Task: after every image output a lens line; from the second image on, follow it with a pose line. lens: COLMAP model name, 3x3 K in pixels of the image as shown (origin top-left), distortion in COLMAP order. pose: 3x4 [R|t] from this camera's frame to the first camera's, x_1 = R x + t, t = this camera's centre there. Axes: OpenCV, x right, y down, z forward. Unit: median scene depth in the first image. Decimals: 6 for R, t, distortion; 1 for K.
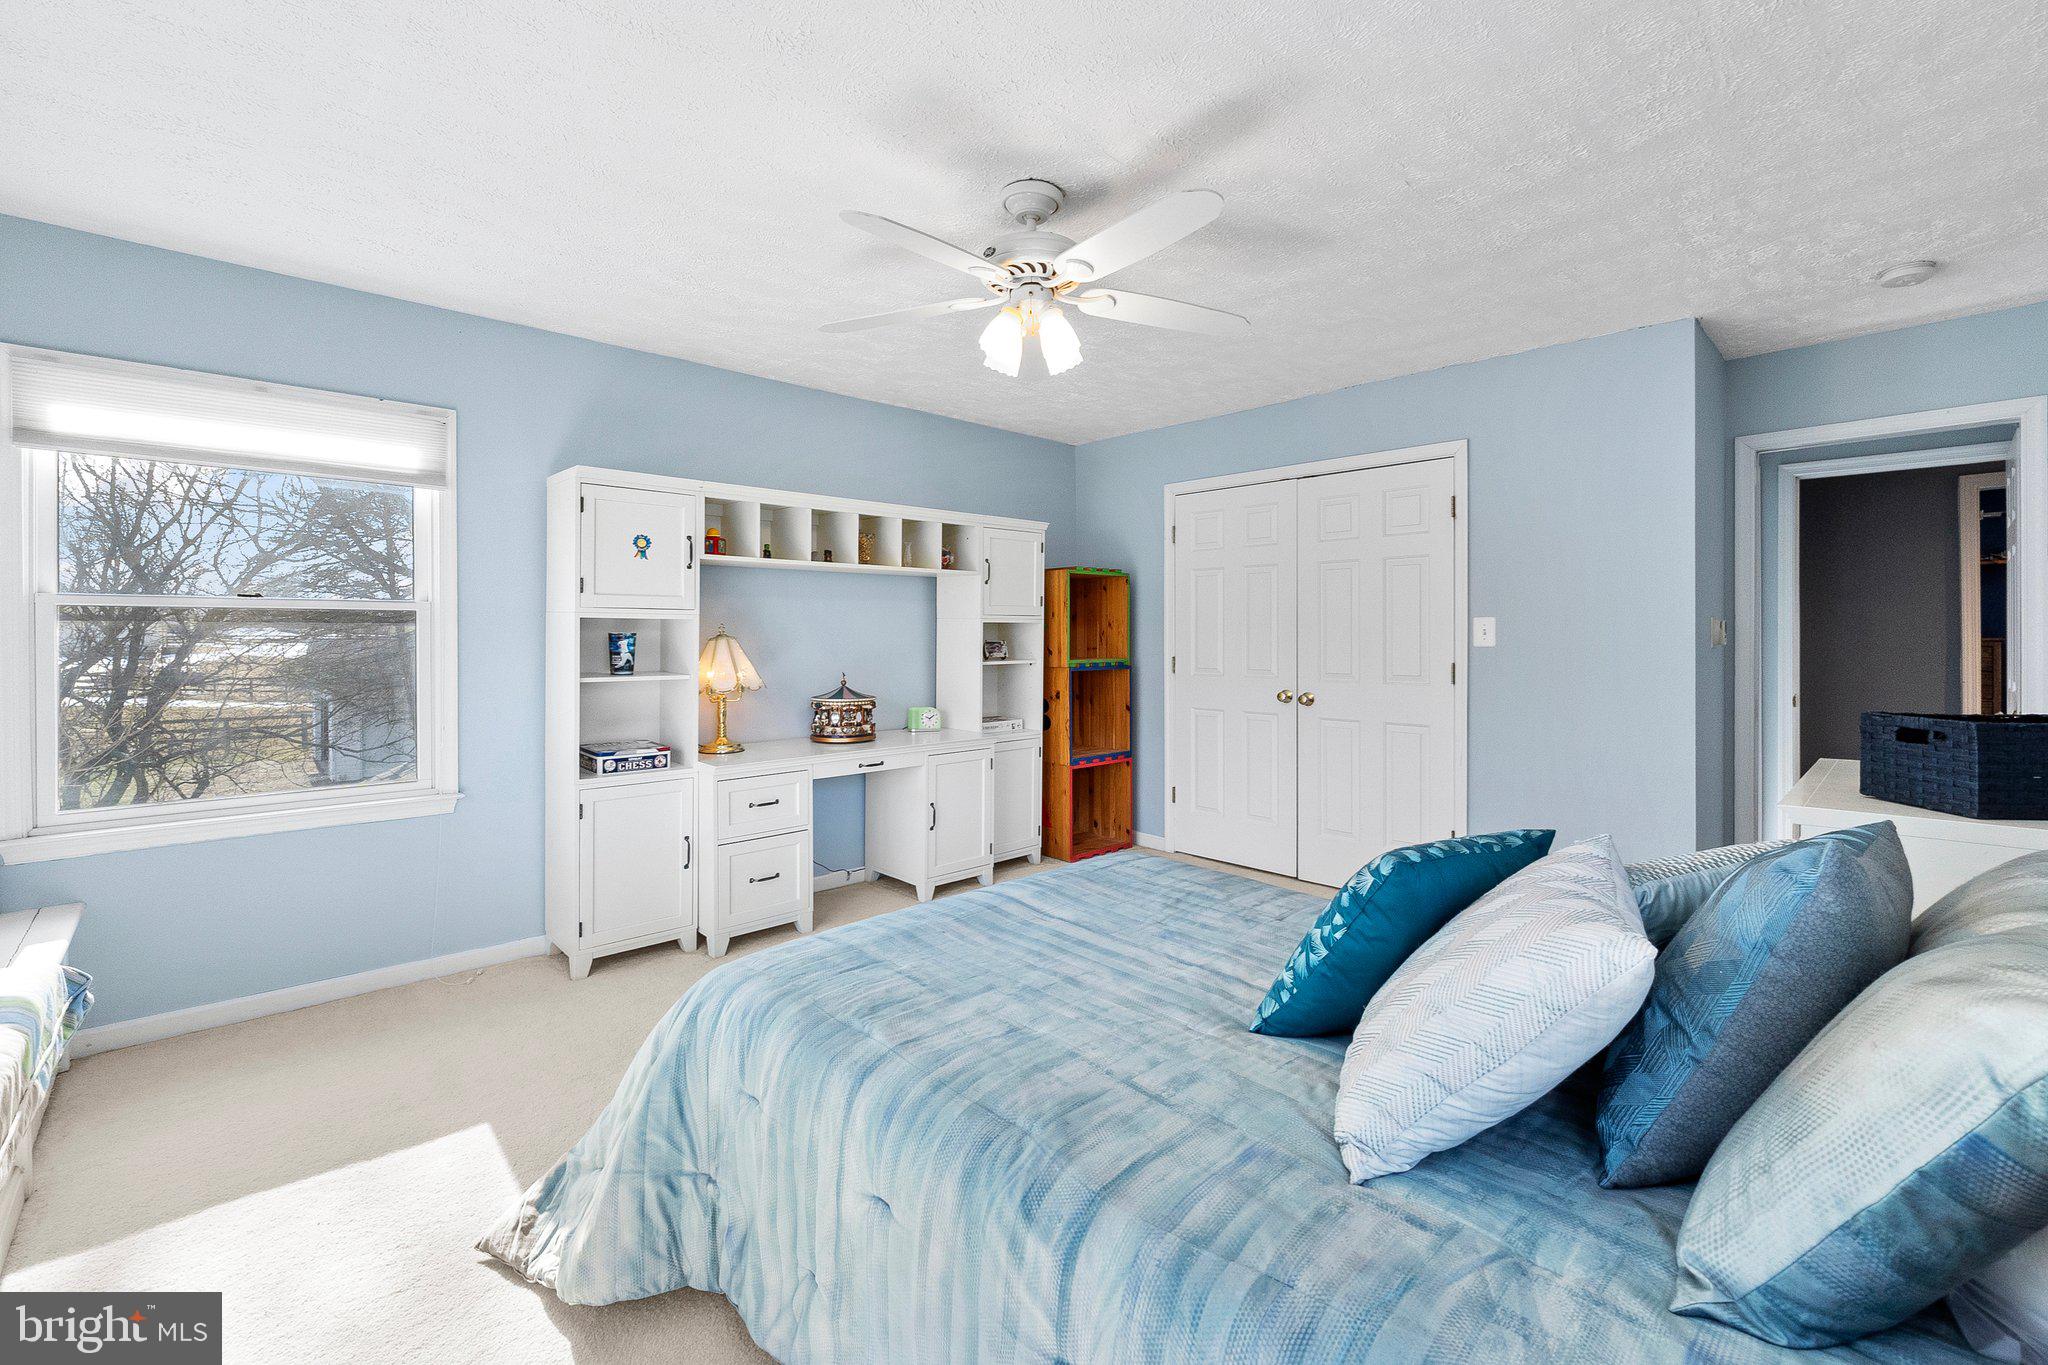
lens RADIAL K [[884.4, 0, 1019.4], [0, 884.4, 644.1], [0, 0, 1]] dist [0.000686, 0.000142]
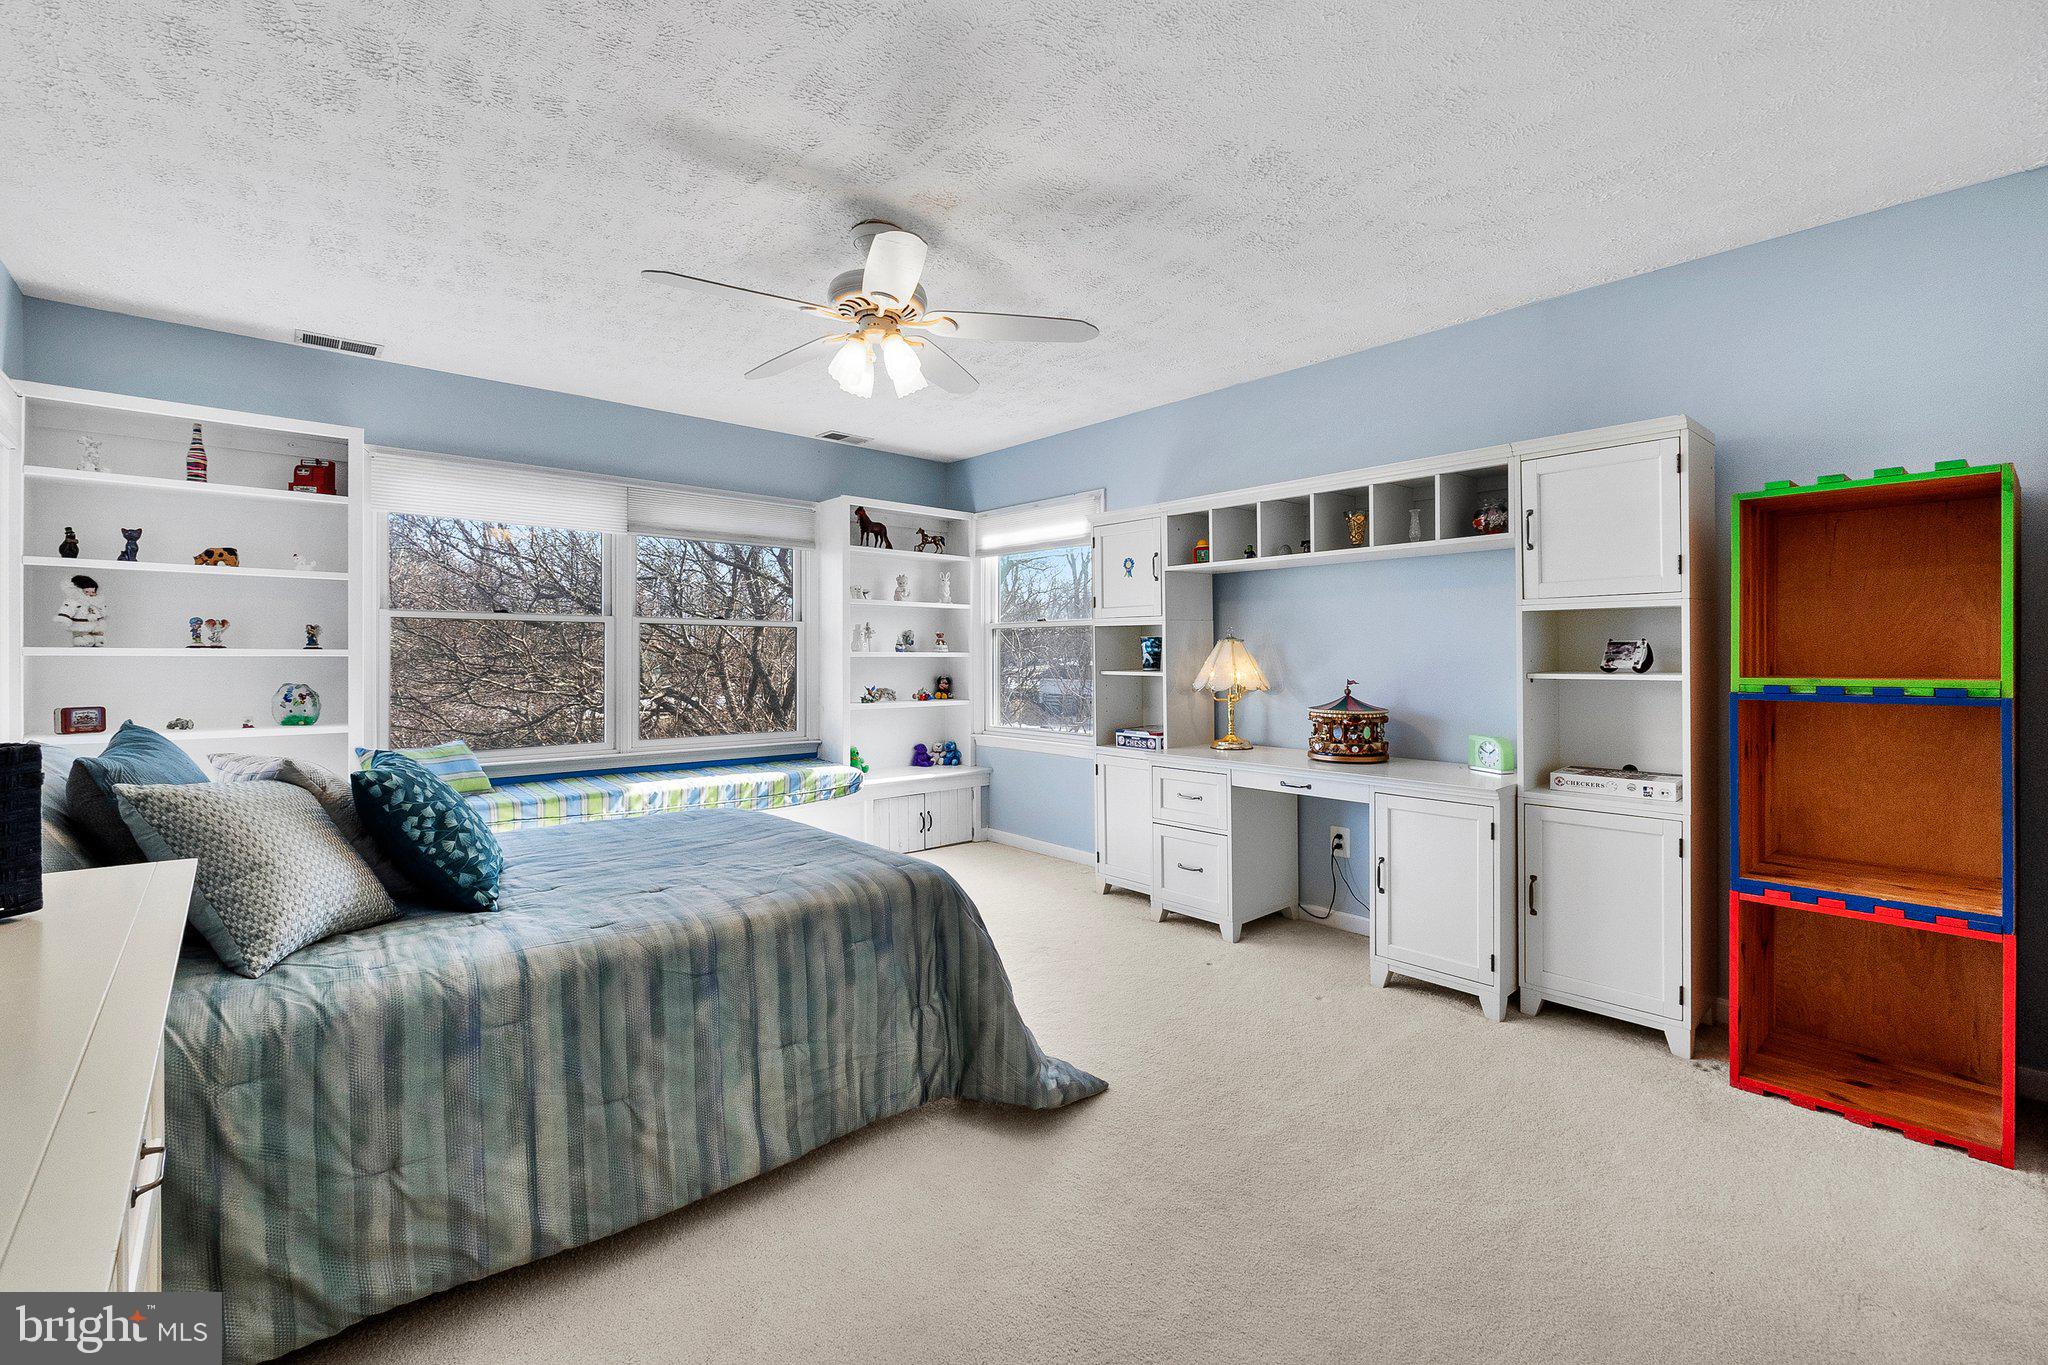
lens RADIAL K [[884.4, 0, 1019.4], [0, 884.4, 644.1], [0, 0, 1]] dist [0.000686, 0.000142]
pose [[-0.035488, -0.012851, -0.999287, 0.643389], [-0.009922, 0.999873, -0.012506, 0.011844], [0.999321, 0.009472, -0.035611, 0.697005]]
